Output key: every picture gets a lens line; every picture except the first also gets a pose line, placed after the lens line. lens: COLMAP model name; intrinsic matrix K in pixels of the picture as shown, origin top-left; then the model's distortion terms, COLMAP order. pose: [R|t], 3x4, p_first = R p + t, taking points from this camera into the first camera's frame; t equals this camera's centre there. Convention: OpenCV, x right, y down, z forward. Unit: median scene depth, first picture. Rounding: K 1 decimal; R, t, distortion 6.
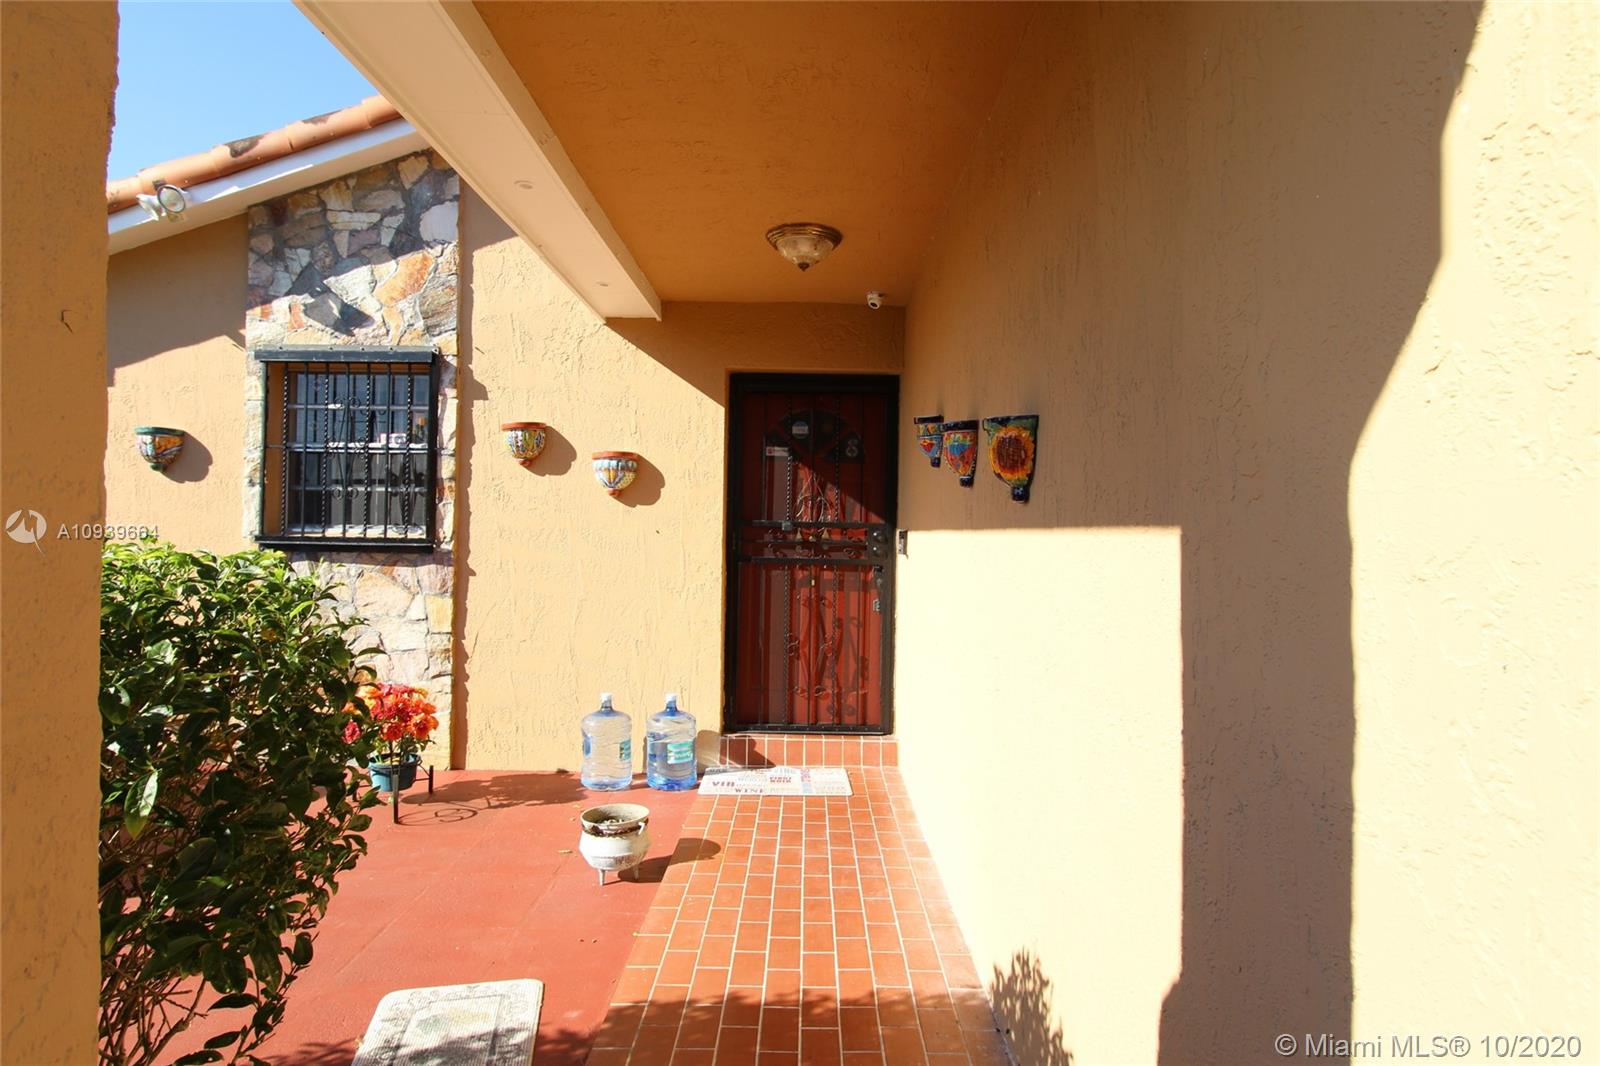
lens RADIAL K [[874.1, 0, 760.9], [0, 874.1, 525.1], [0, 0, 1]] dist [-0.000984, 0.000539]
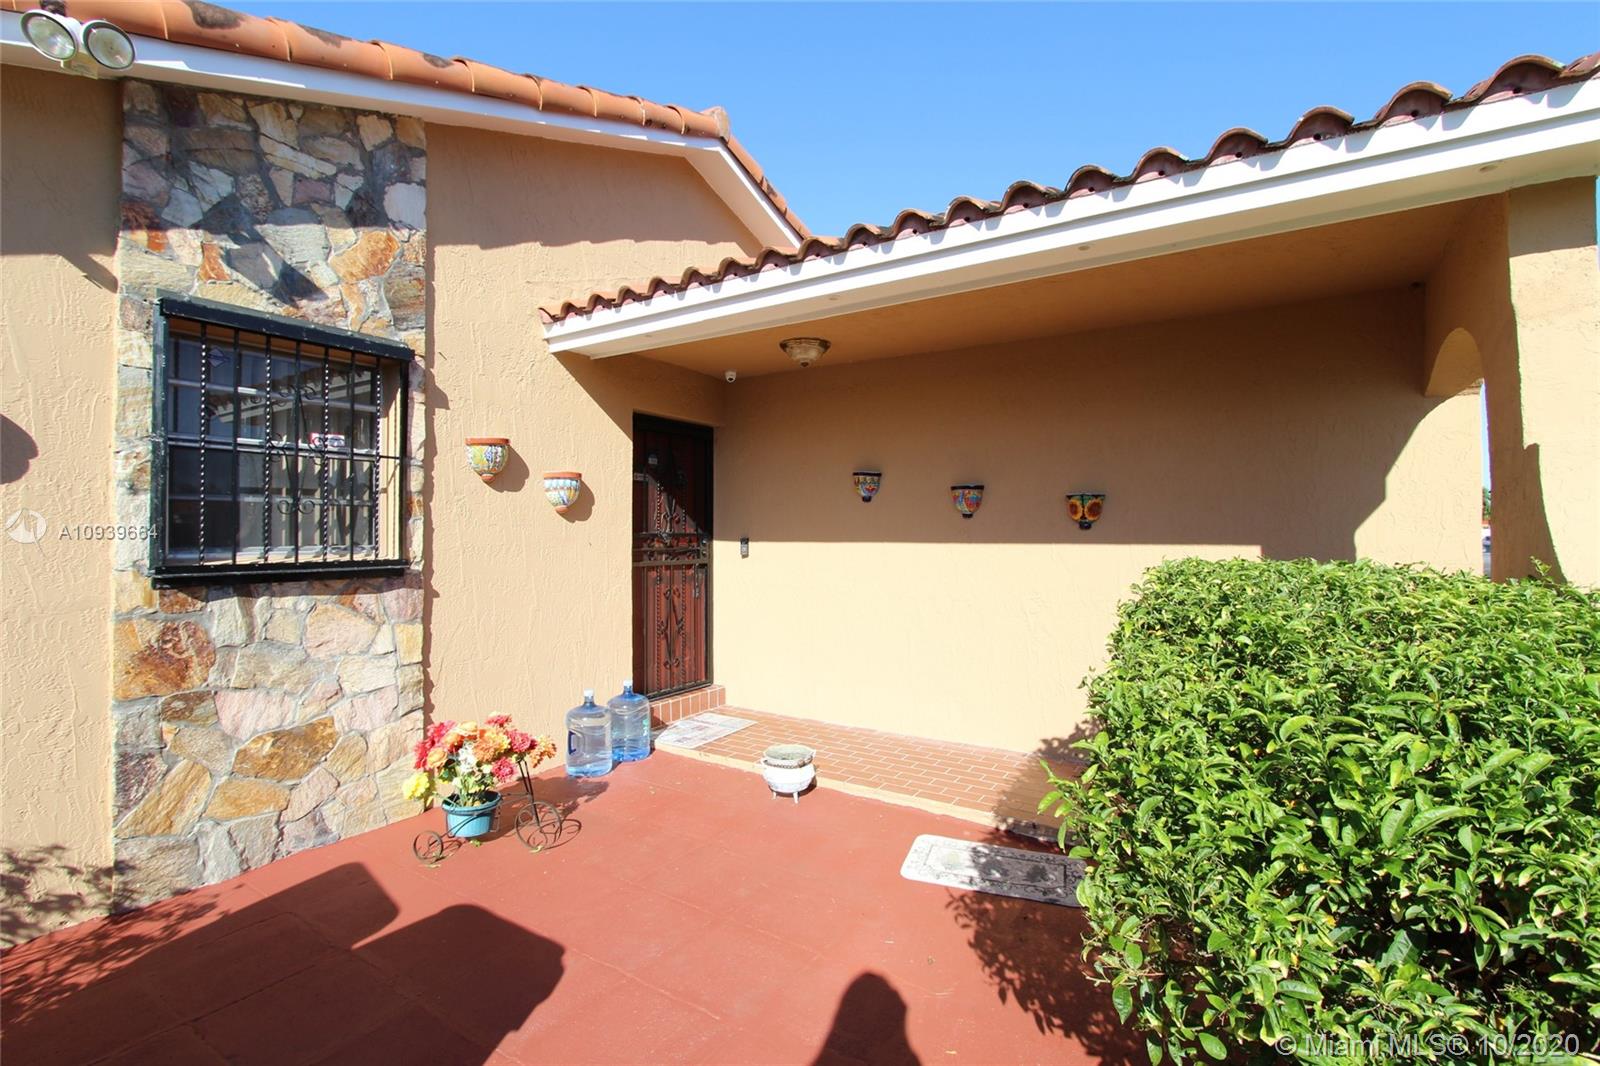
lens RADIAL K [[749.6, 0, 782.7], [0, 749.6, 528.7], [0, 0, 1]] dist [-0.002545, 0.000425]
pose [[0.532111, -0.011689, 0.846594, -0.810281], [0.002737, 0.999923, 0.012086, -0.023720], [-0.846670, -0.004114, 0.532103, 0.267989]]
